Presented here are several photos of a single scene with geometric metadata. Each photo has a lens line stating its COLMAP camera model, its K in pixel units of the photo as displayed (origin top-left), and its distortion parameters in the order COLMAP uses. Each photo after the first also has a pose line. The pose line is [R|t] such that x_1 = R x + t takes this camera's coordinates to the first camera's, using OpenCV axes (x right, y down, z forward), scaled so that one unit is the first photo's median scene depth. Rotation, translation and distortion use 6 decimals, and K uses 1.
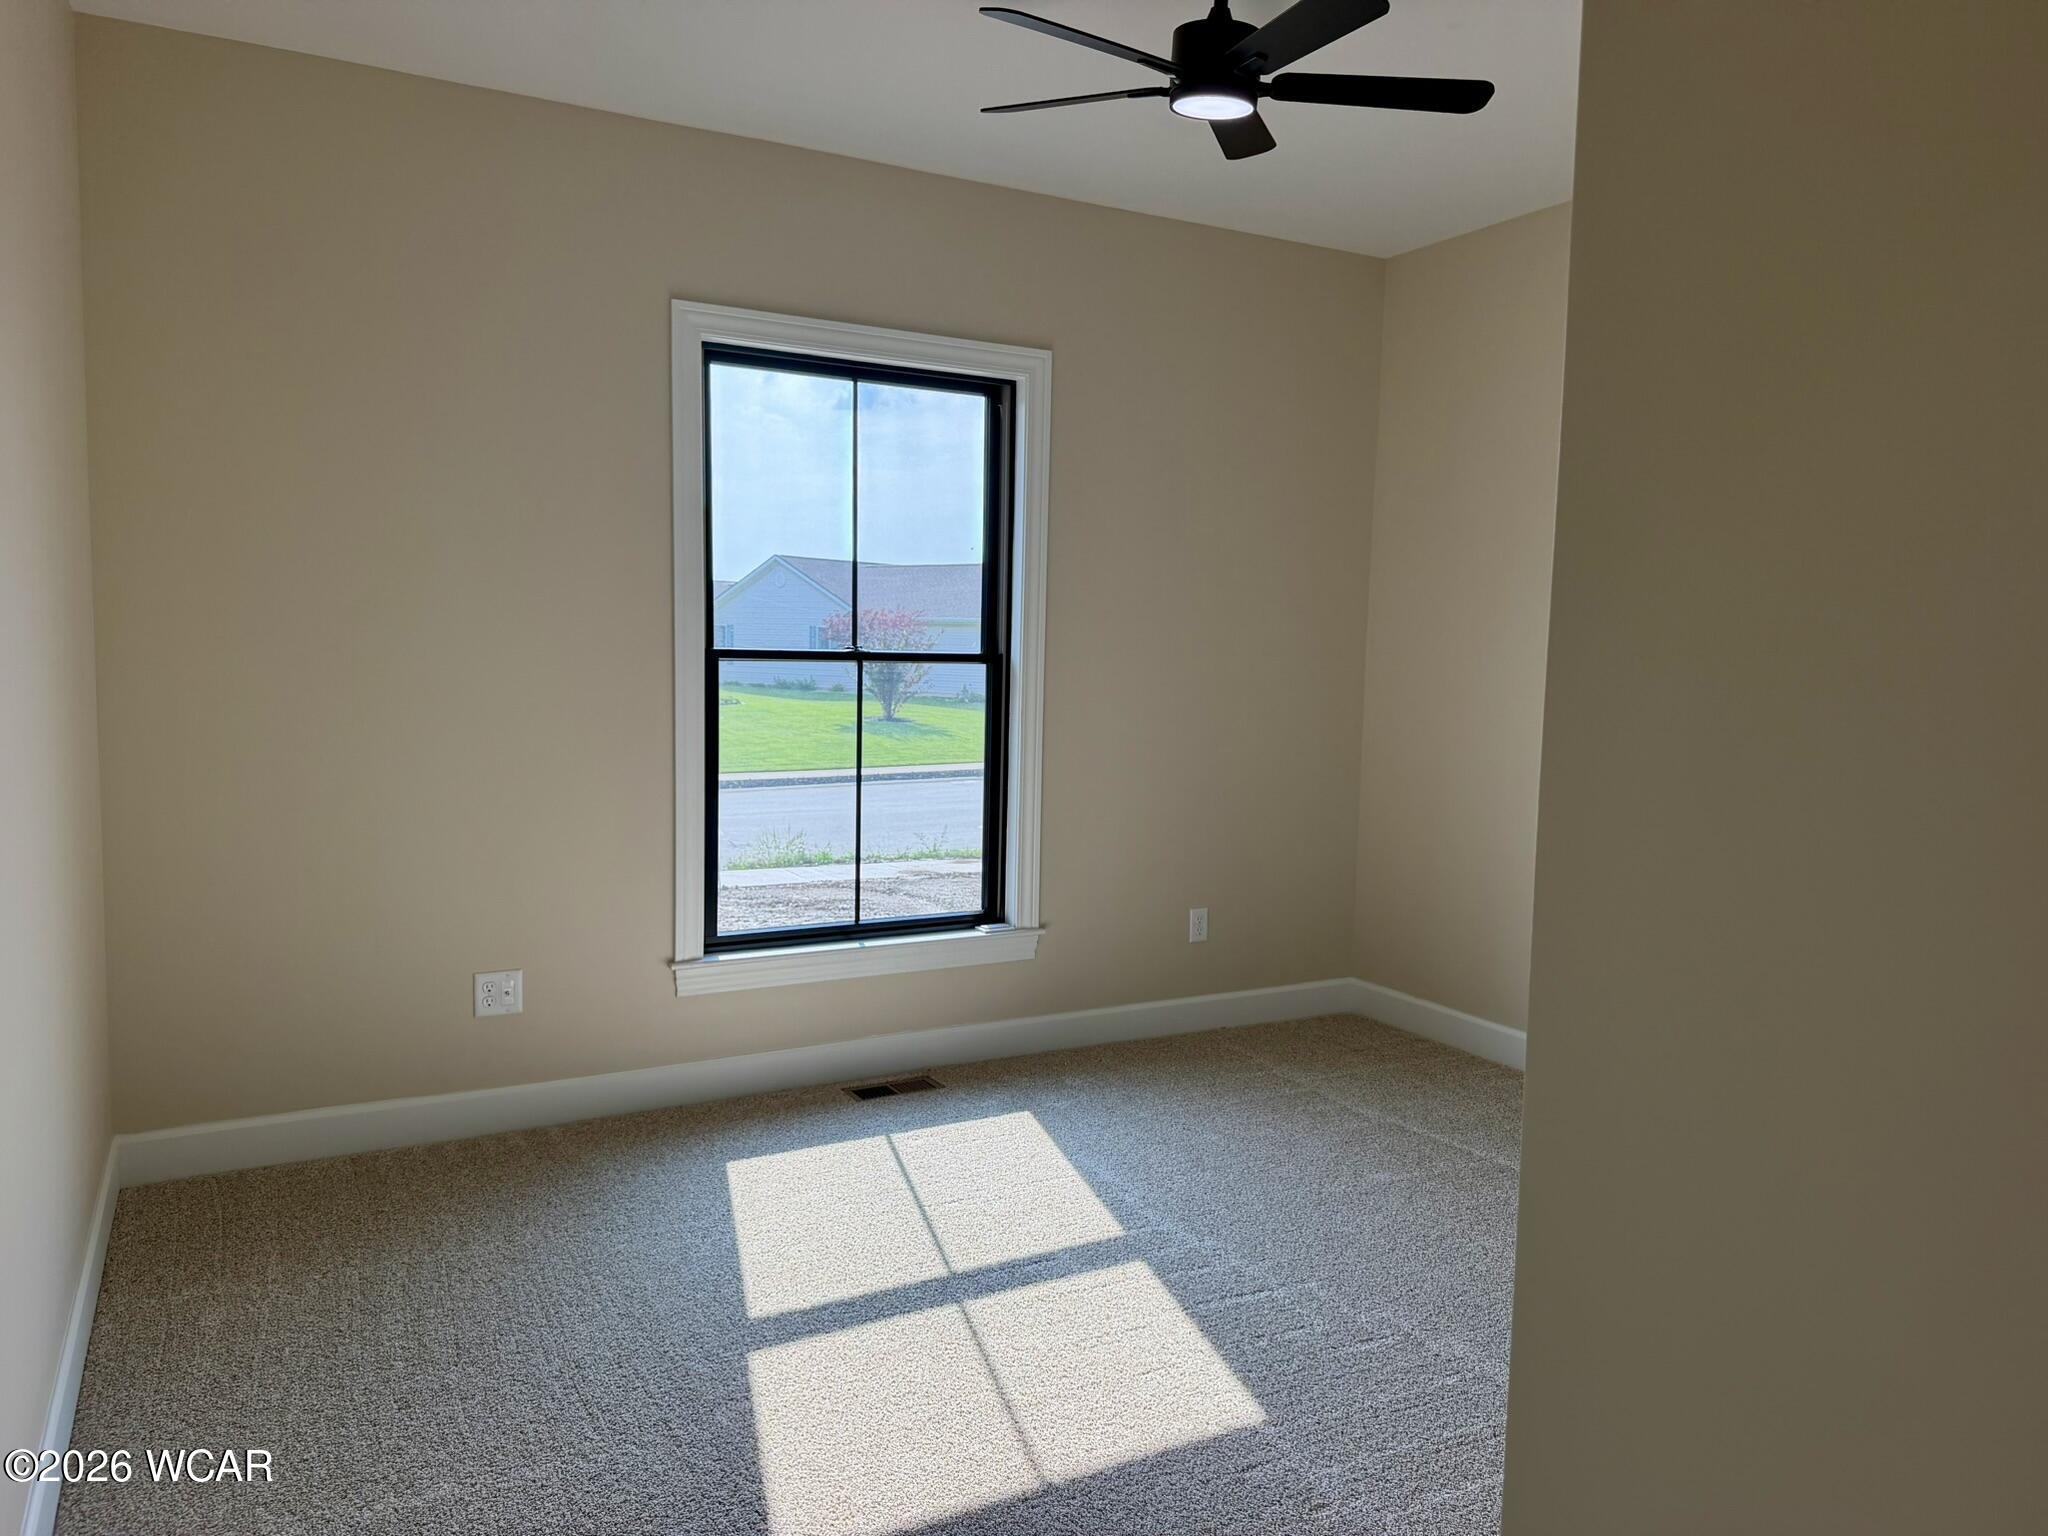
lens RADIAL K [[1410.4, 0, 1024.0], [0, 1410.4, 768.0], [0, 0, 1]] dist [0.093456, -0.171896]
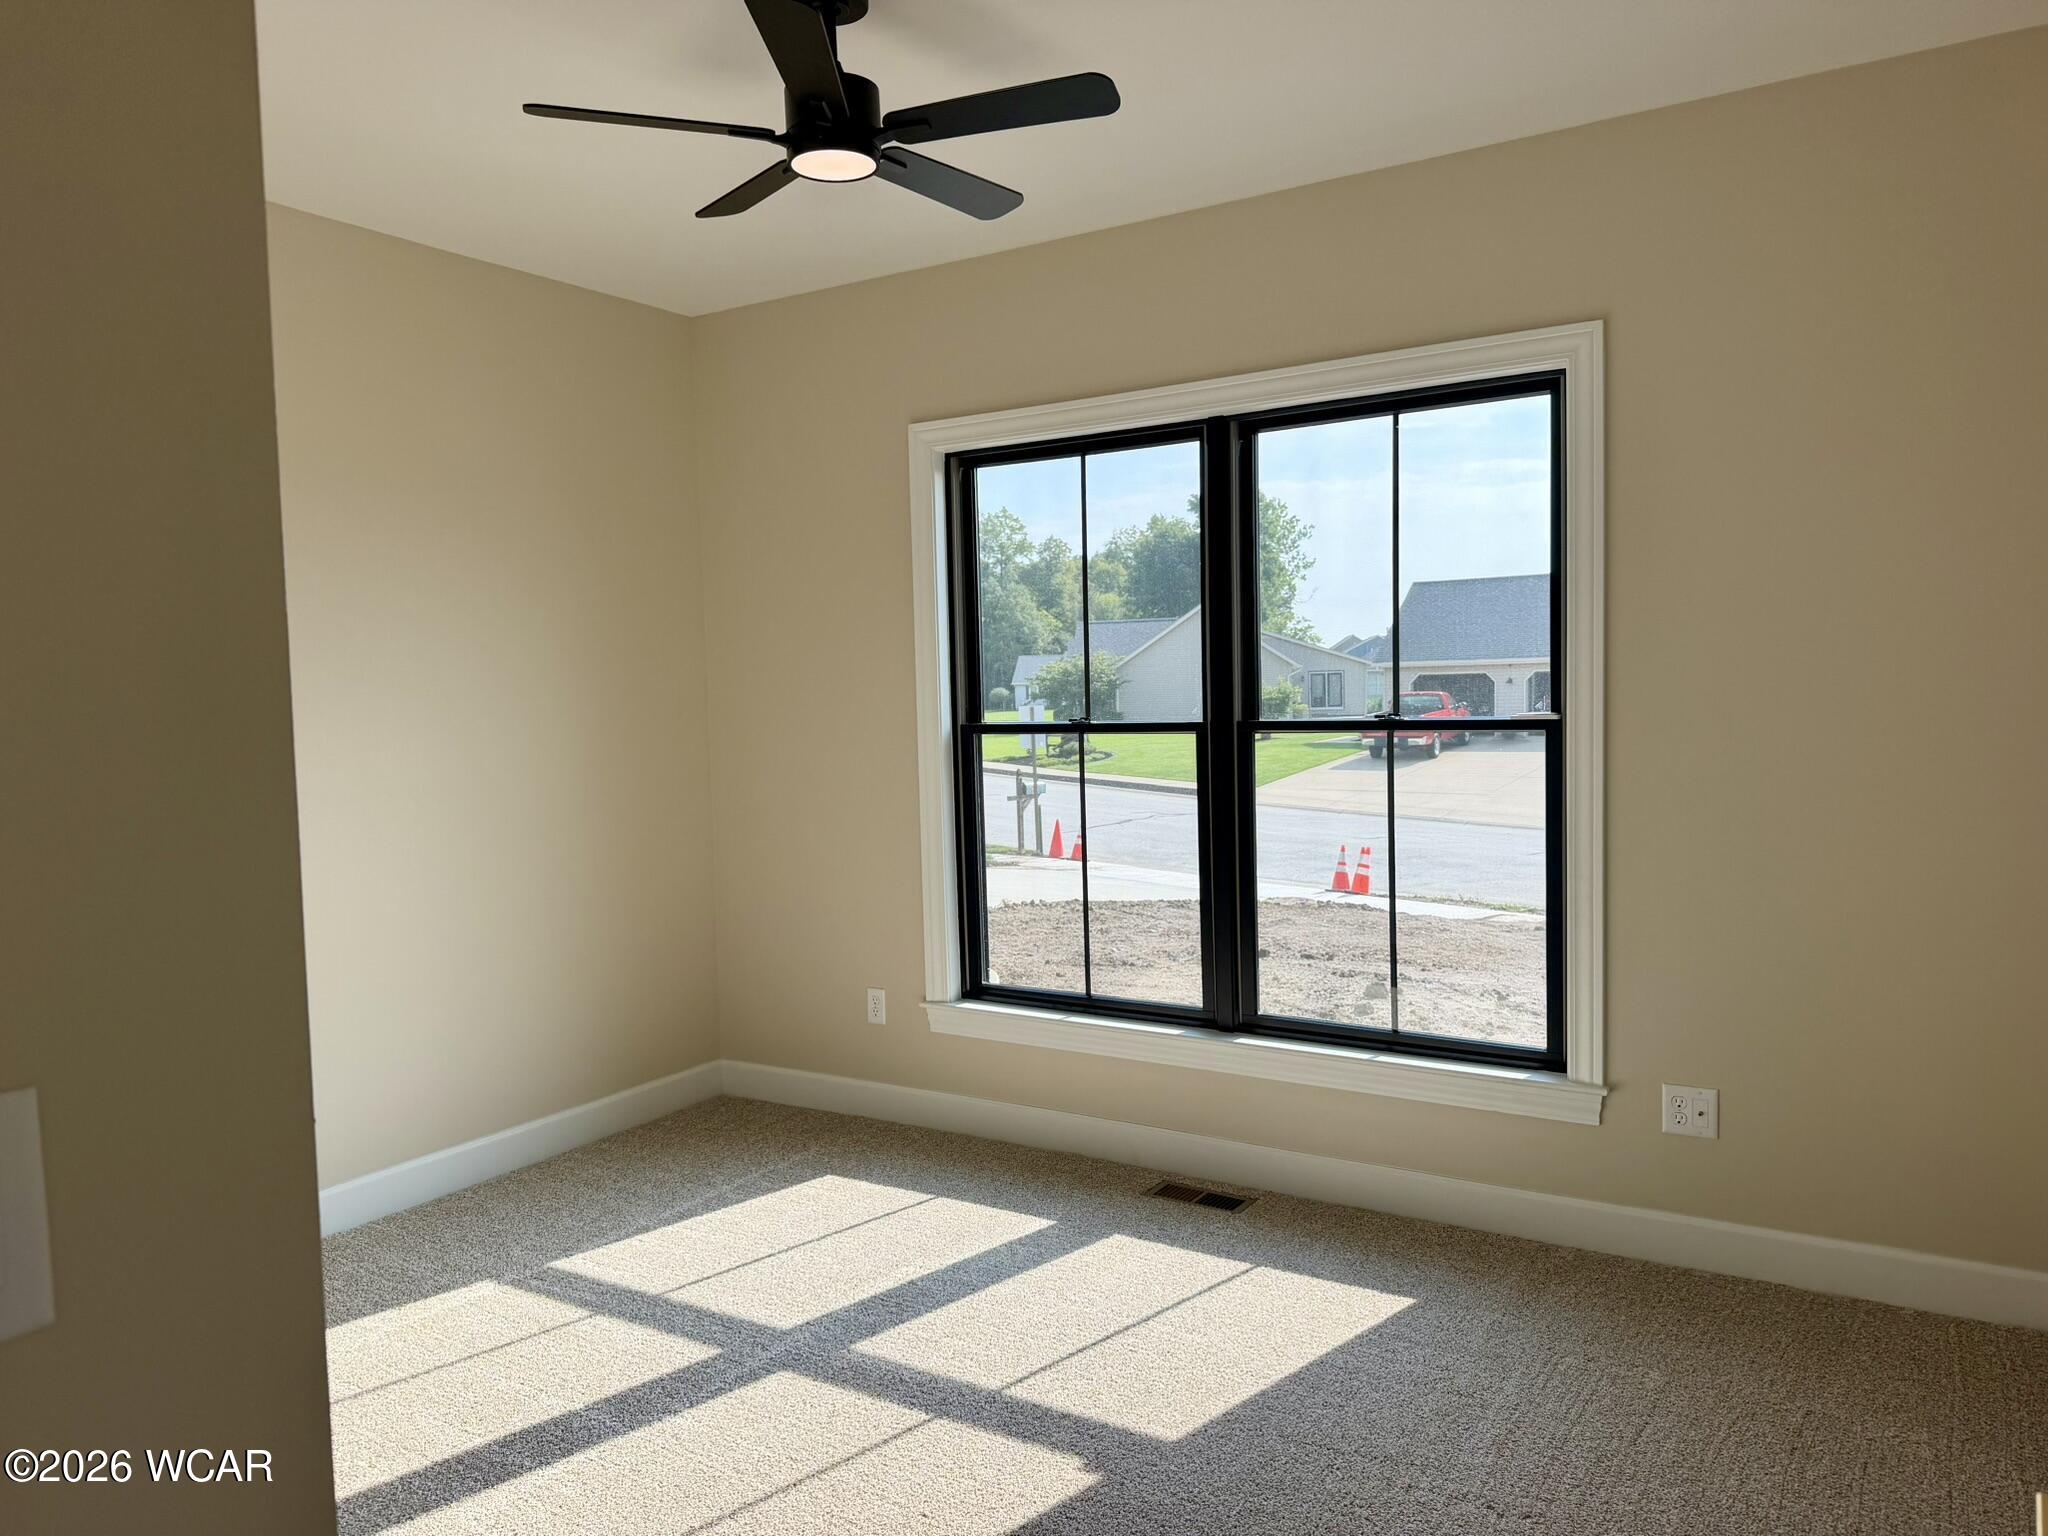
lens RADIAL K [[1483.0, 0, 1024.0], [0, 1483.0, 768.0], [0, 0, 1]] dist [0.209302, -0.000266]
pose [[0.469698, 0.009092, -0.882781, 0.777153], [-0.056745, 0.998190, -0.019912, -0.026888], [0.881002, 0.059446, 0.469364, 0.464213]]
